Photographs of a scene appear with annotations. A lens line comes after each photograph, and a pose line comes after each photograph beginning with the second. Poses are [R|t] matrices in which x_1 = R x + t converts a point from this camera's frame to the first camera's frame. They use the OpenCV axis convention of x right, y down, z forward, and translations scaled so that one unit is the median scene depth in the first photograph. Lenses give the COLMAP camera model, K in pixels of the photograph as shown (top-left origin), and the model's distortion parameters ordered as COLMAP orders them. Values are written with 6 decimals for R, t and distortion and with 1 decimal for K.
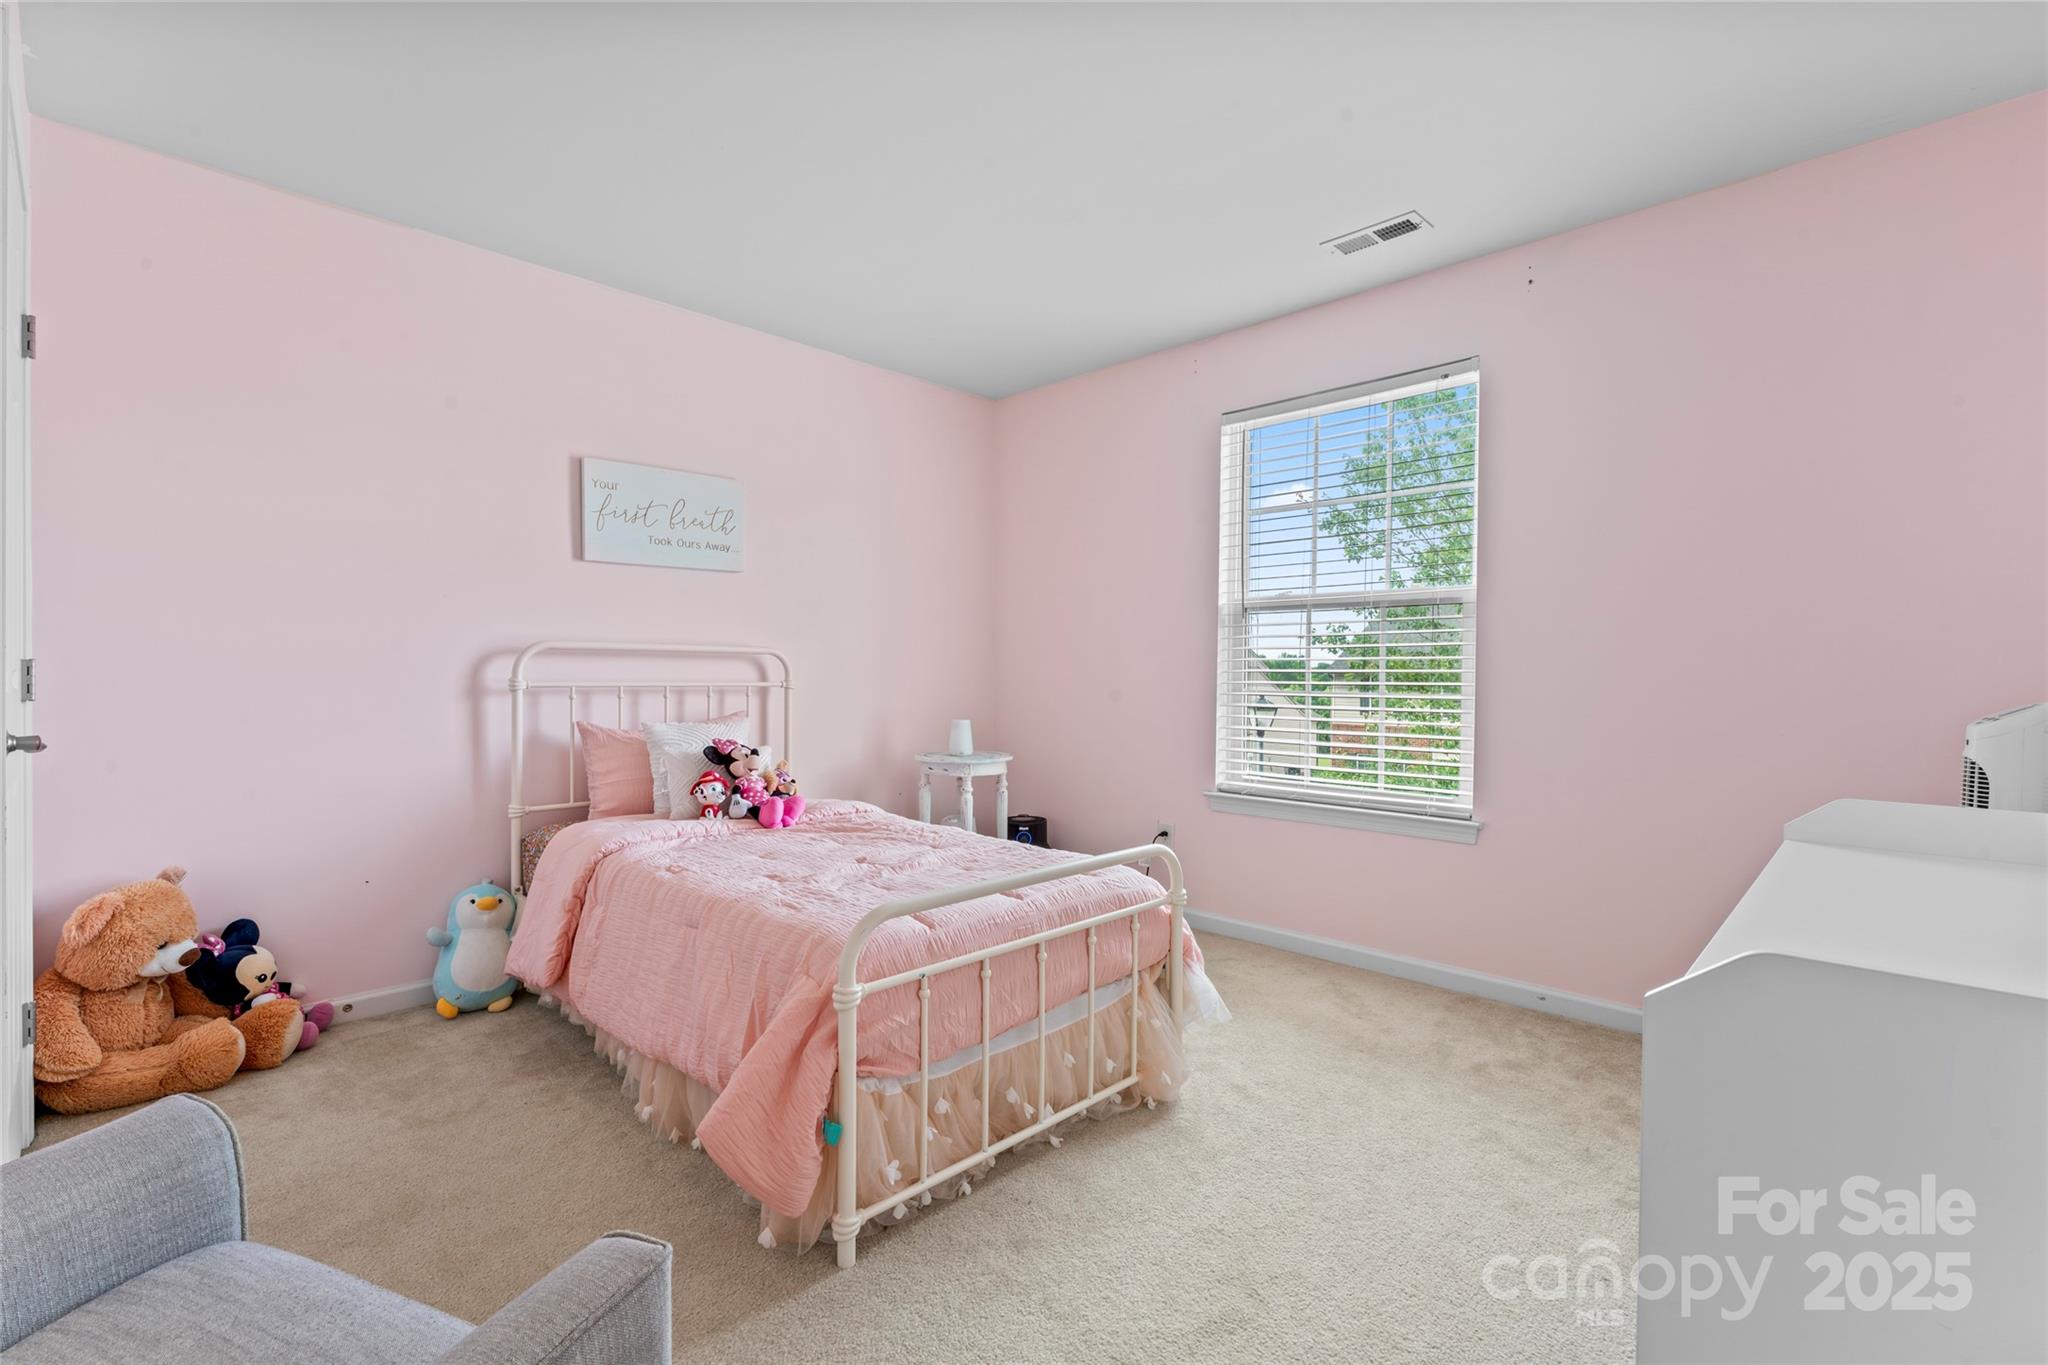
lens RADIAL K [[901.3, 0, 1024.0], [0, 901.3, 682.5], [0, 0, 1]] dist [0.000133, 0.000126]
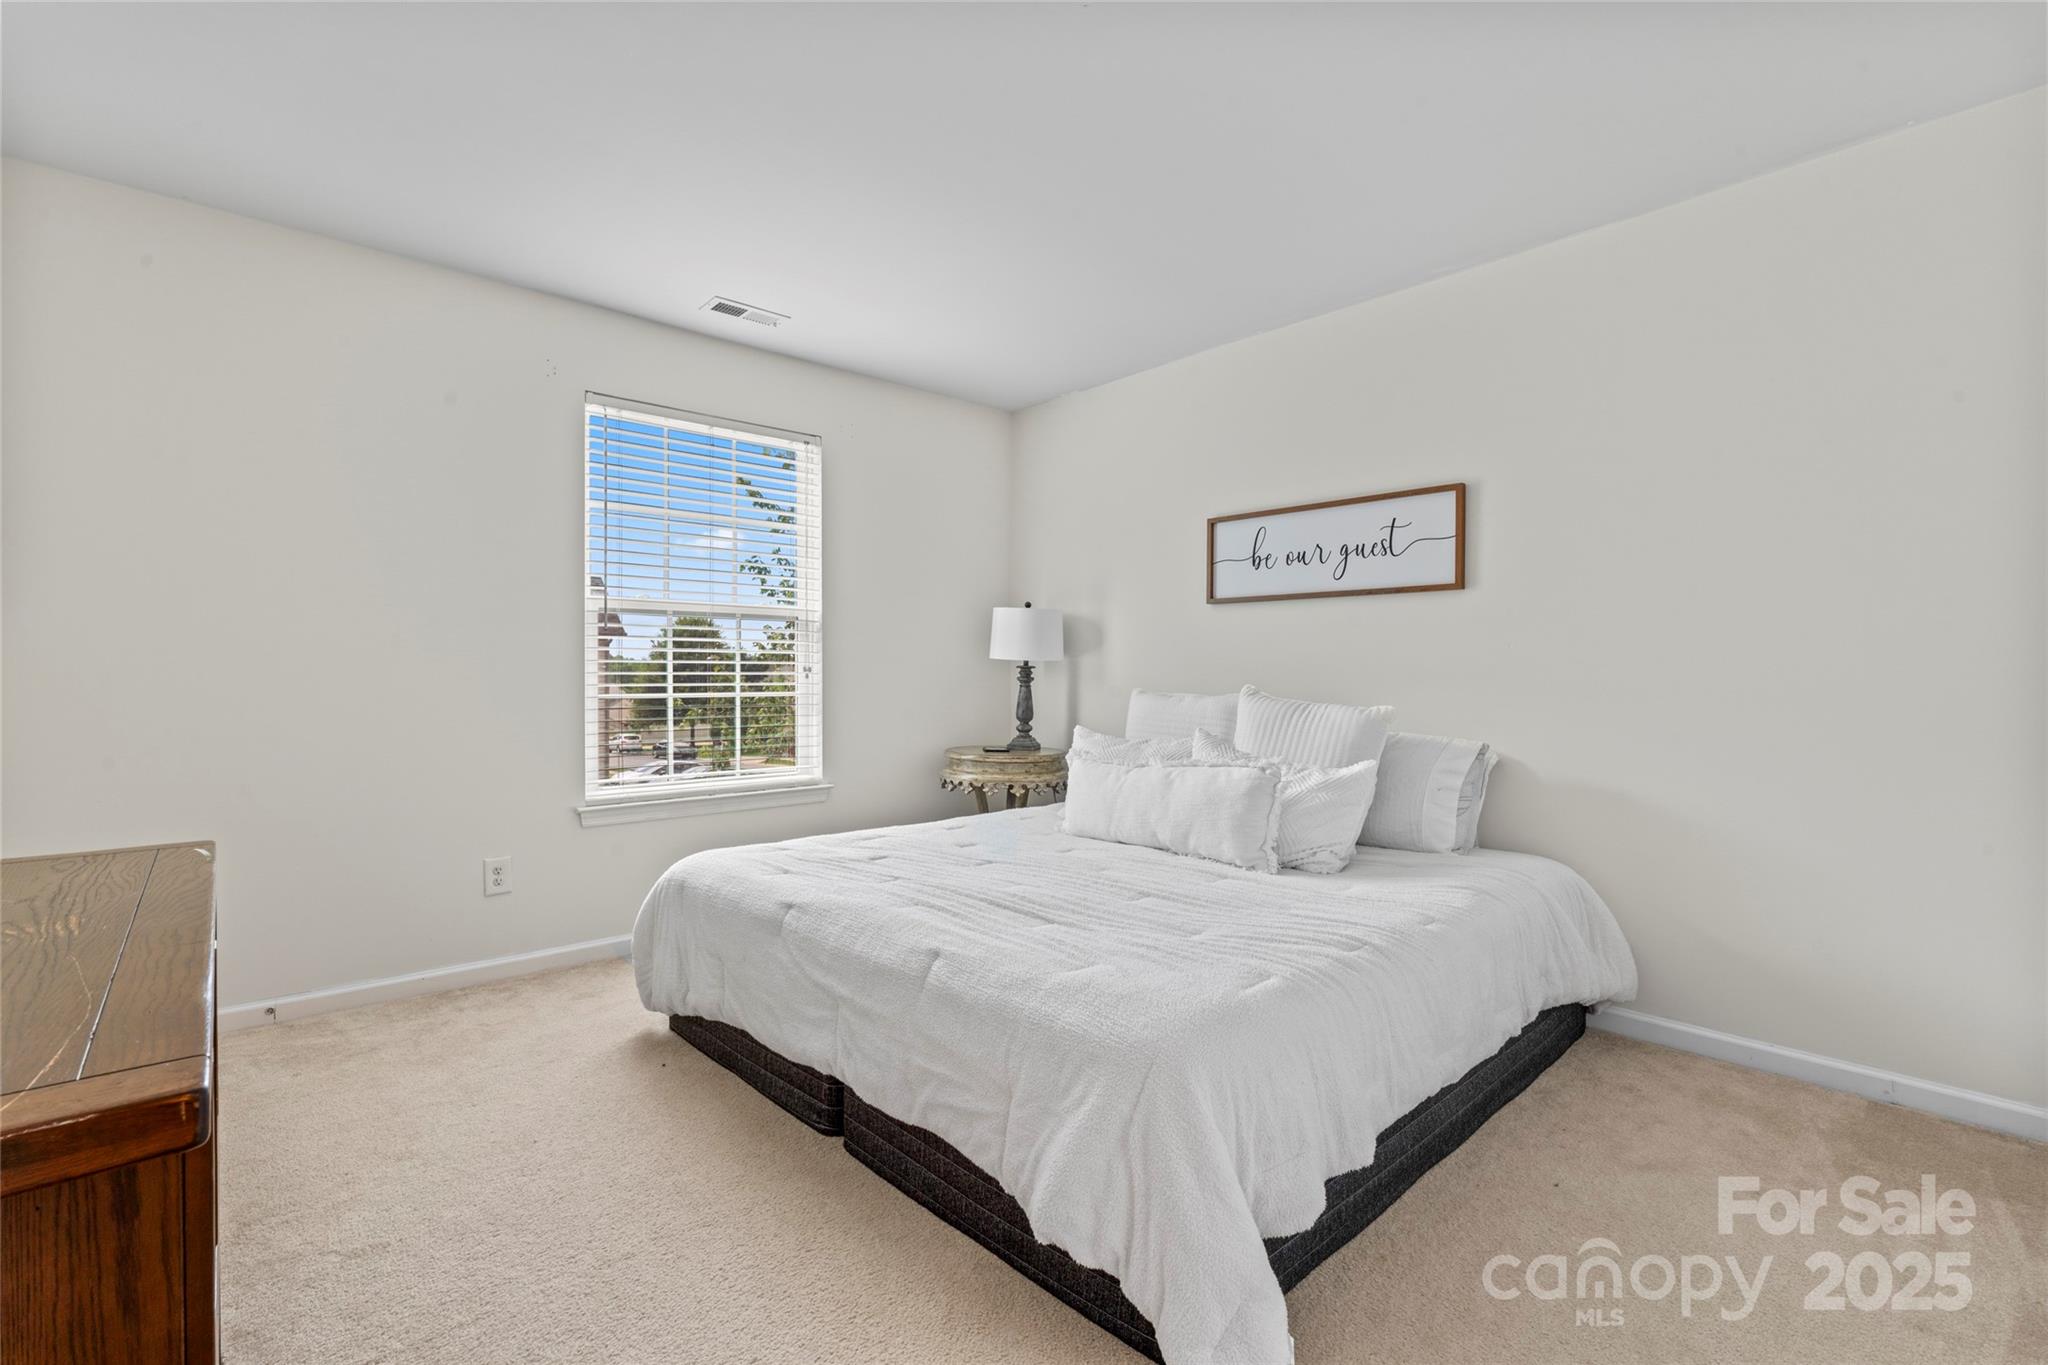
lens RADIAL K [[901.3, 0, 1024.0], [0, 901.3, 682.5], [0, 0, 1]] dist [0.000133, 0.000126]
pose [[0.059181, -0.016168, 0.998116, -0.762461], [0.002433, 0.999868, 0.016052, -0.020281], [-0.998244, 0.001478, 0.059212, 0.583821]]
